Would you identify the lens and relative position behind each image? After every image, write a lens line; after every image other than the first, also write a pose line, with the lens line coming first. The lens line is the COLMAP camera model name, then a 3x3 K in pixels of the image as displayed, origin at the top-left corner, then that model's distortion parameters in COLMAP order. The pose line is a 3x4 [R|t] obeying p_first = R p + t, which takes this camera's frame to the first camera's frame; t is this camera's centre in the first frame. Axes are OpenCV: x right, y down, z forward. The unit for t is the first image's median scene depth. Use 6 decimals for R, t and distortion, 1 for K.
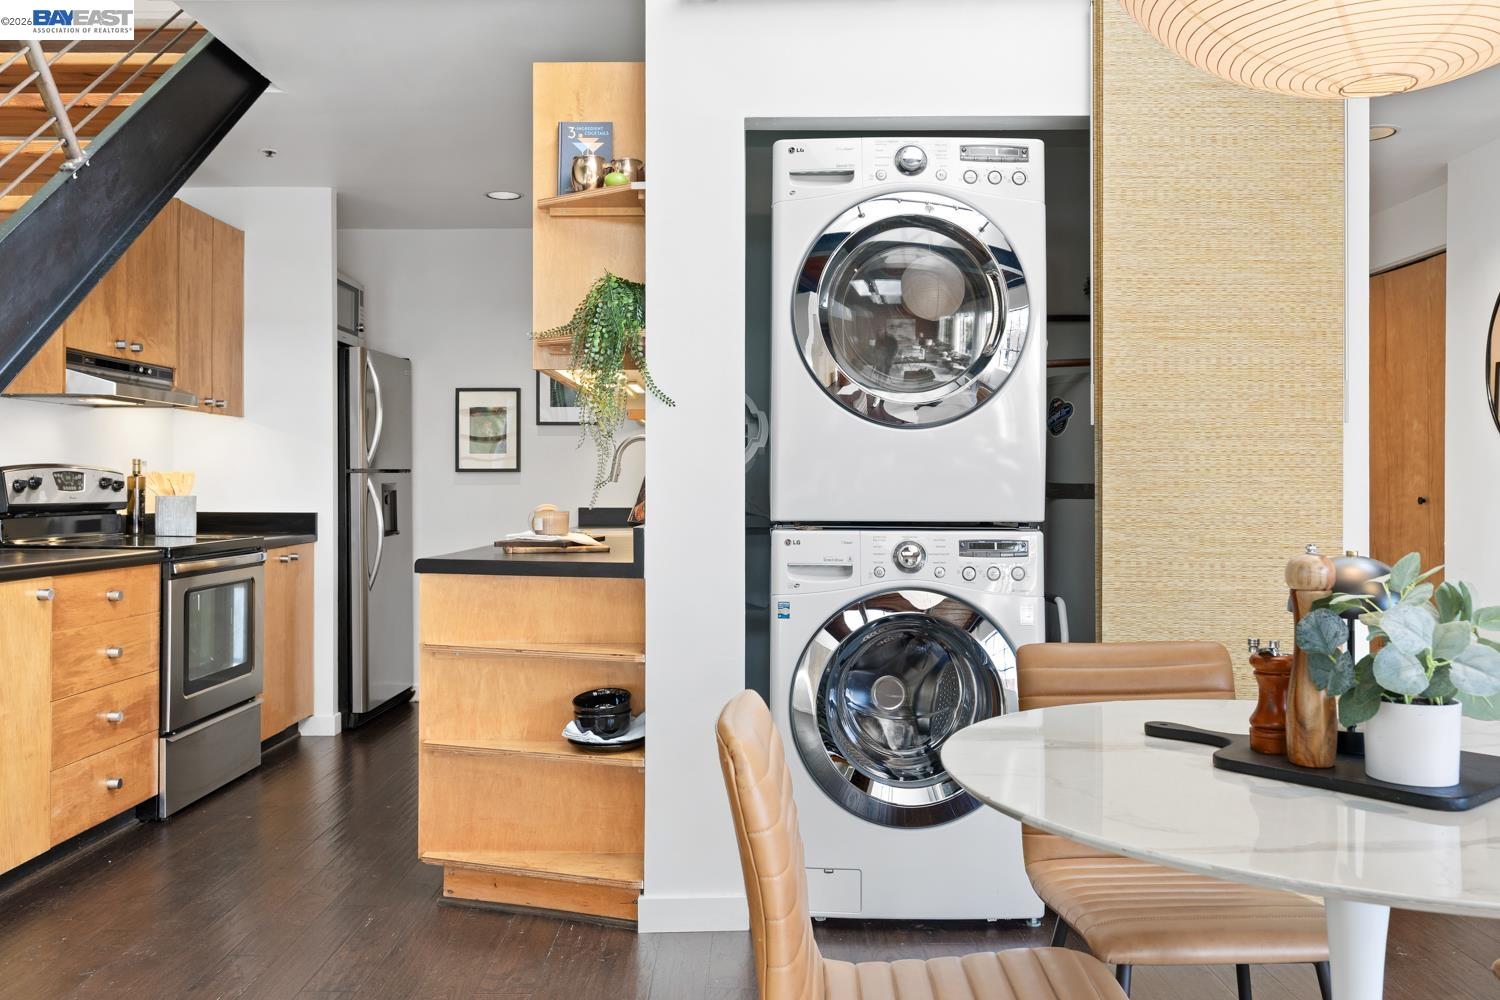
lens RADIAL K [[1182.3, 0, 739.6], [0, 1182.3, 474.8], [0, 0, 1]] dist [0.006307, -0.005341]
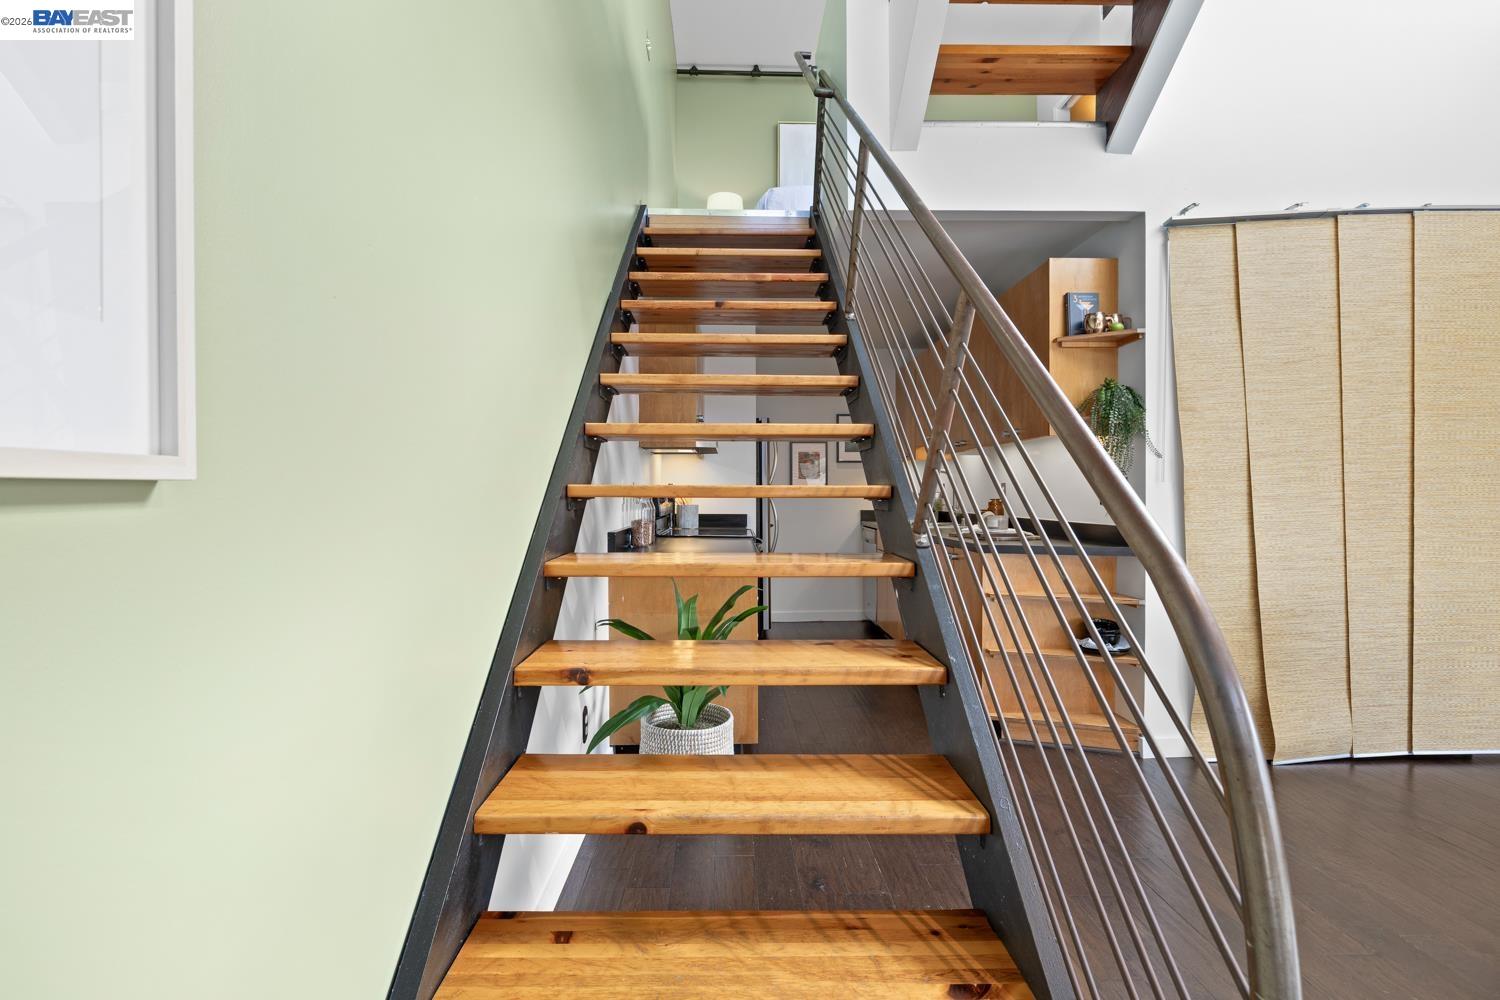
lens RADIAL K [[689.0, 0, 751.0], [0, 689.0, 493.6], [0, 0, 1]] dist [-0.001622, 0.000076]
pose [[0.999718, 0.001166, 0.023704, -0.443367], [-0.001371, 0.999962, 0.008622, -0.007822], [-0.023693, -0.008652, 0.999682, -0.001507]]
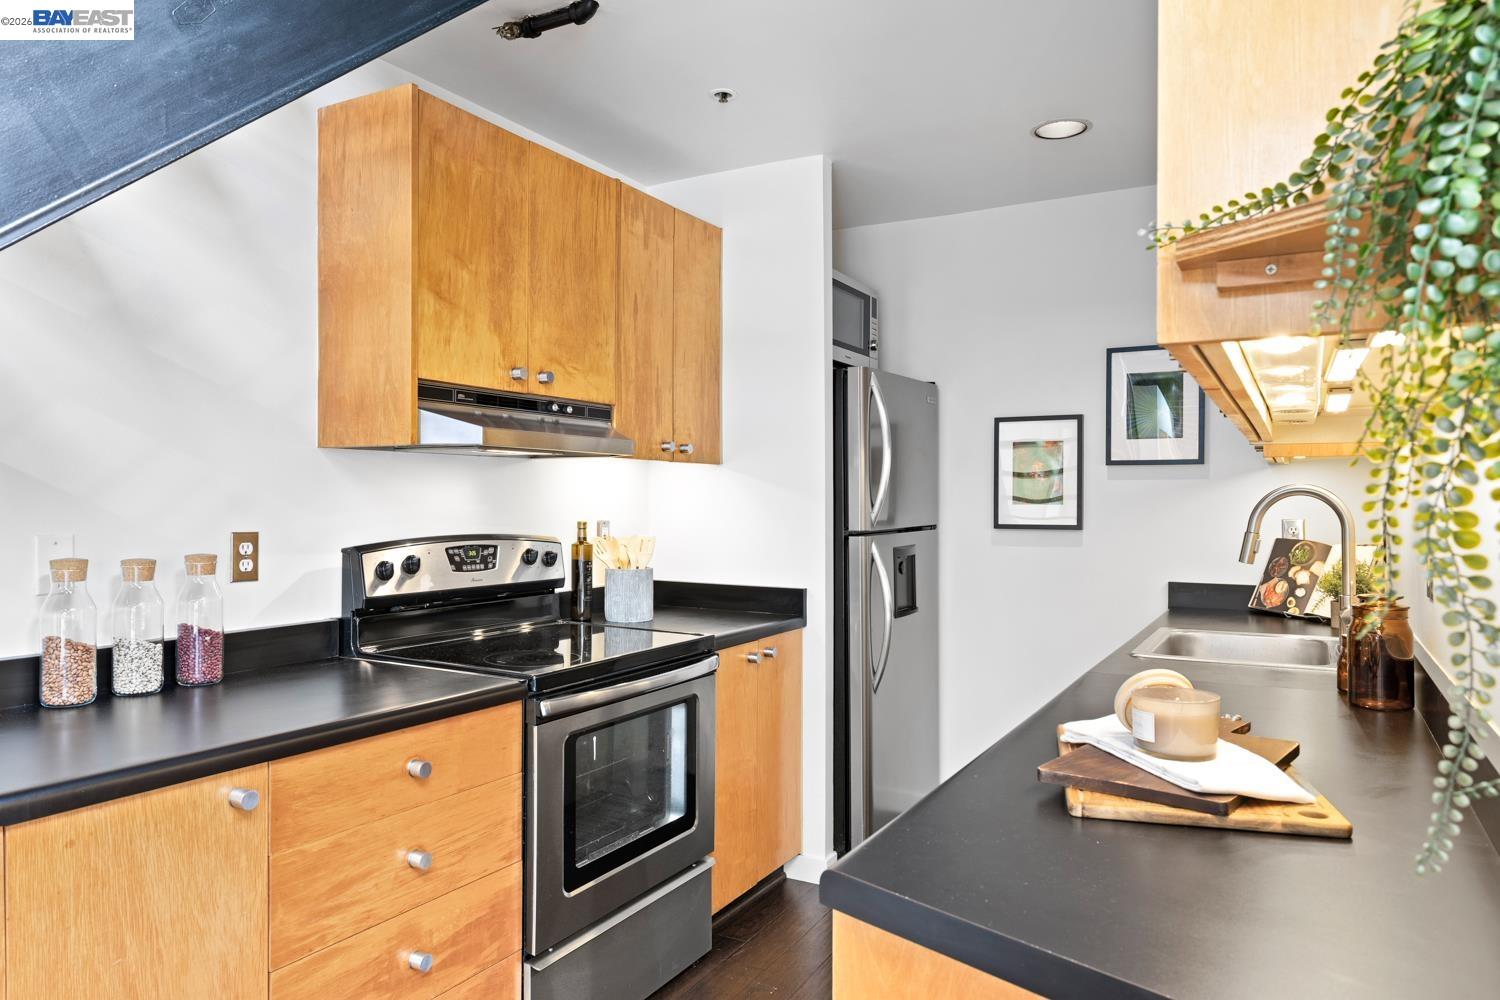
lens RADIAL K [[1001.6, 0, 737.4], [0, 1001.6, 508.3], [0, 0, 1]] dist [0.002758, 0.012060]
pose [[0.874603, 0.006351, -0.484798, -0.100074], [0.000490, 0.999902, 0.013982, -0.033734], [0.484839, -0.012466, 0.874514, 0.494514]]
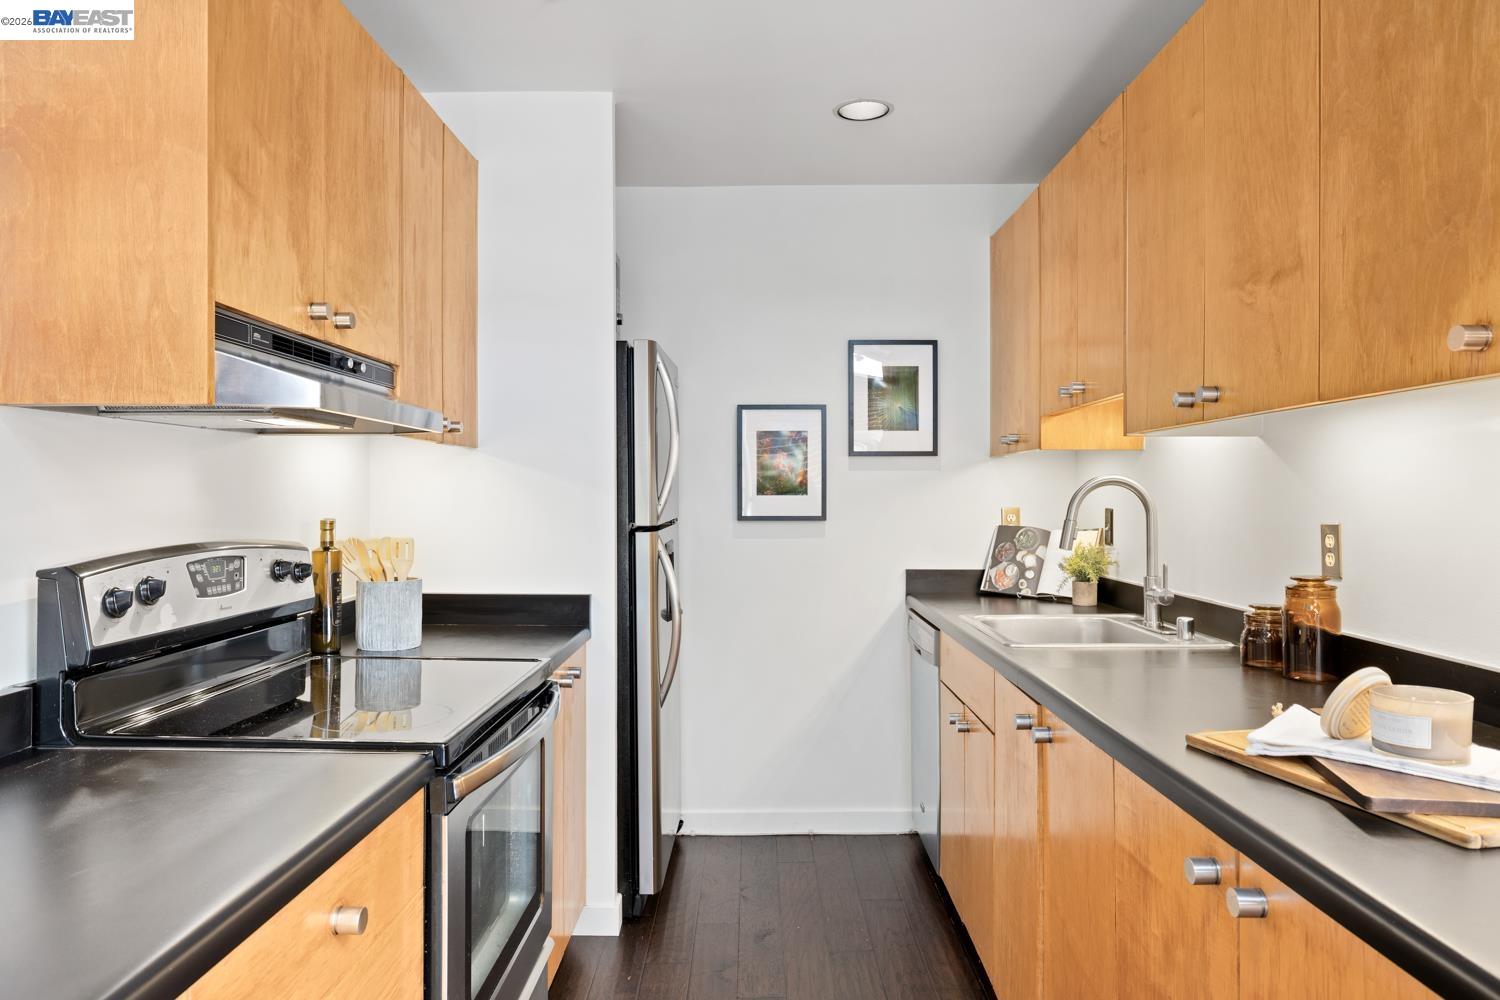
lens RADIAL K [[1001.6, 0, 745.6], [0, 1001.6, 495.4], [0, 0, 1]] dist [0.002758, 0.012060]
pose [[0.999867, -0.001288, -0.016241, -0.311011], [0.001423, 0.999964, 0.008307, -0.031717], [0.016229, -0.008329, 0.999834, 0.534983]]
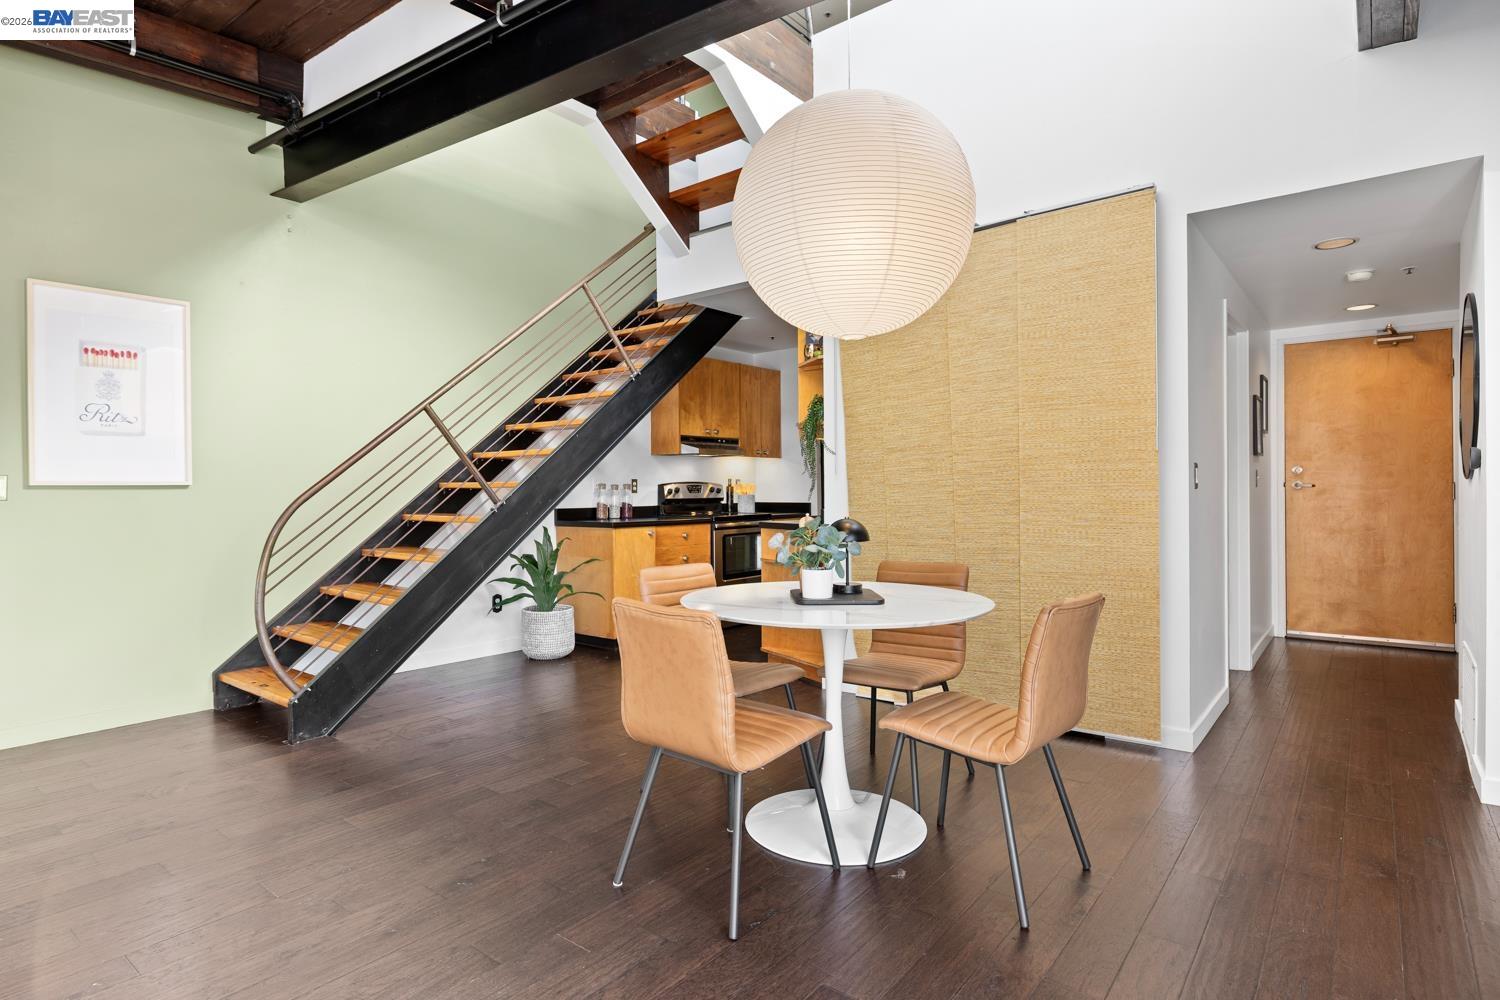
lens RADIAL K [[772.0, 0, 753.1], [0, 772.0, 484.3], [0, 0, 1]] dist [0.002300, 0.000187]
pose [[0.793168, -0.011036, -0.608903, 0.455881], [0.014107, 0.999900, 0.000254, -0.002873], [0.608839, -0.008791, 0.793245, -0.157942]]
